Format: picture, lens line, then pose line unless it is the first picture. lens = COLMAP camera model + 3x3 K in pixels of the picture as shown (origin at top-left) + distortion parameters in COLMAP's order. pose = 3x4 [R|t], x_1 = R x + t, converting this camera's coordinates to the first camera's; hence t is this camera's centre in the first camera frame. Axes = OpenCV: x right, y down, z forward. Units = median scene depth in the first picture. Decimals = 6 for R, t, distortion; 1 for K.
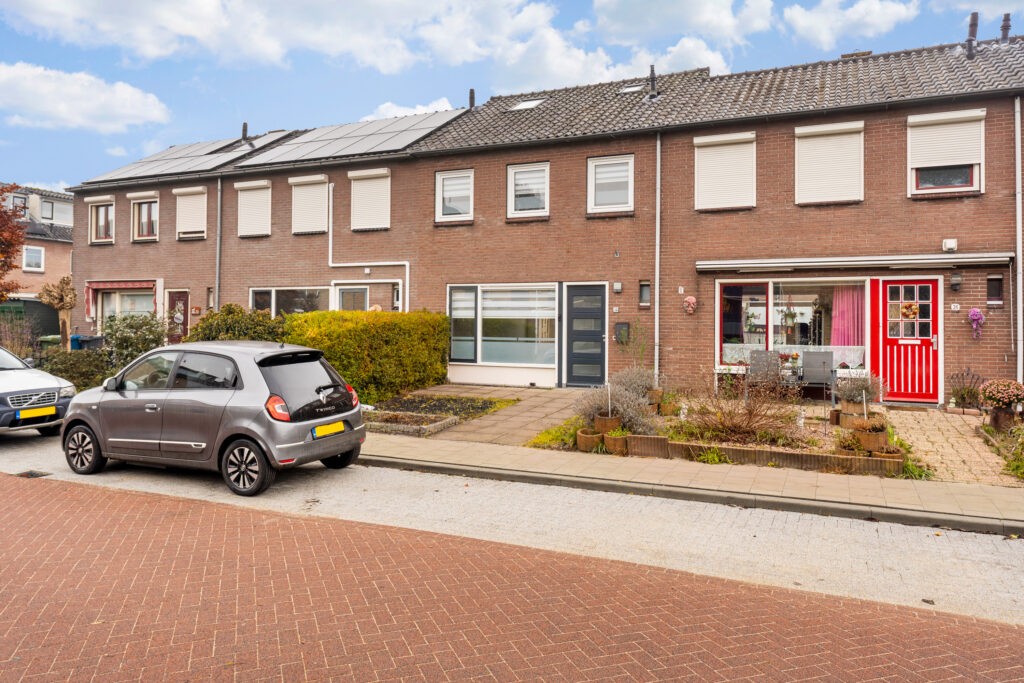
lens RADIAL K [[725.0, 0, 510.7], [0, 725.0, 298.7], [0, 0, 1]] dist [0.000815, 0.003362]
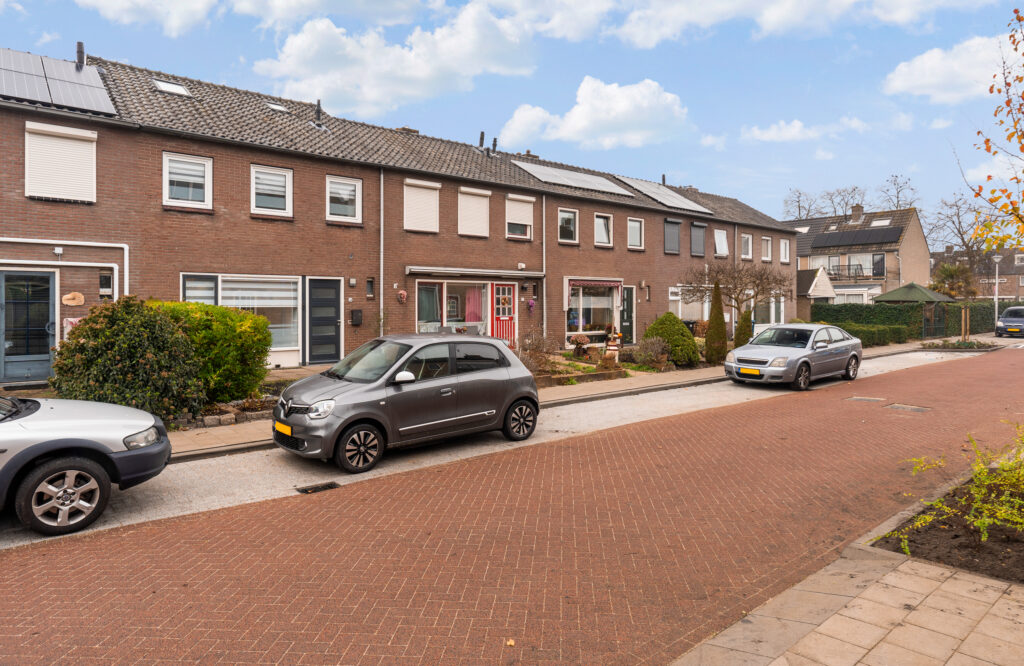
lens RADIAL K [[608.1, 0, 511.3], [0, 608.1, 307.8], [0, 0, 1]] dist [-0.000958, -0.000186]
pose [[0.430359, -0.006643, 0.902633, -0.656848], [-0.016155, 0.999756, 0.015060, 0.008108], [-0.902513, -0.021063, 0.430147, 0.269908]]
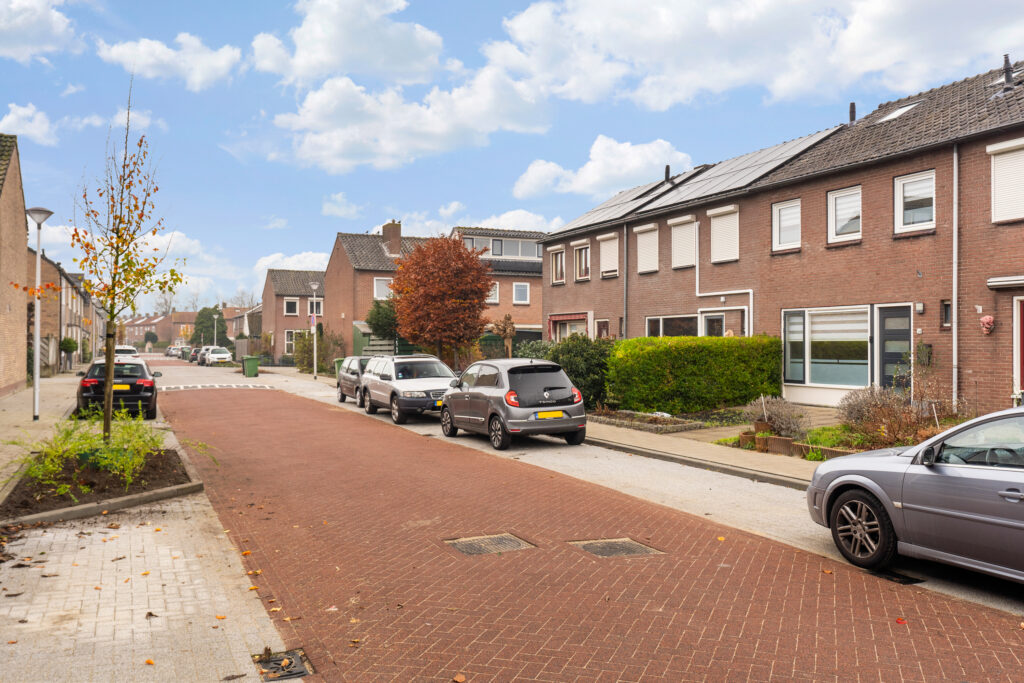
lens RADIAL K [[872.7, 0, 512.0], [0, 872.7, 341.5], [0, 0, 1]] dist [0.009398, 0.011835]
pose [[0.752557, -0.010551, -0.658443, 0.479422], [0.027243, 0.999514, 0.015120, -0.003412], [0.657963, -0.029317, 0.752479, -0.234770]]
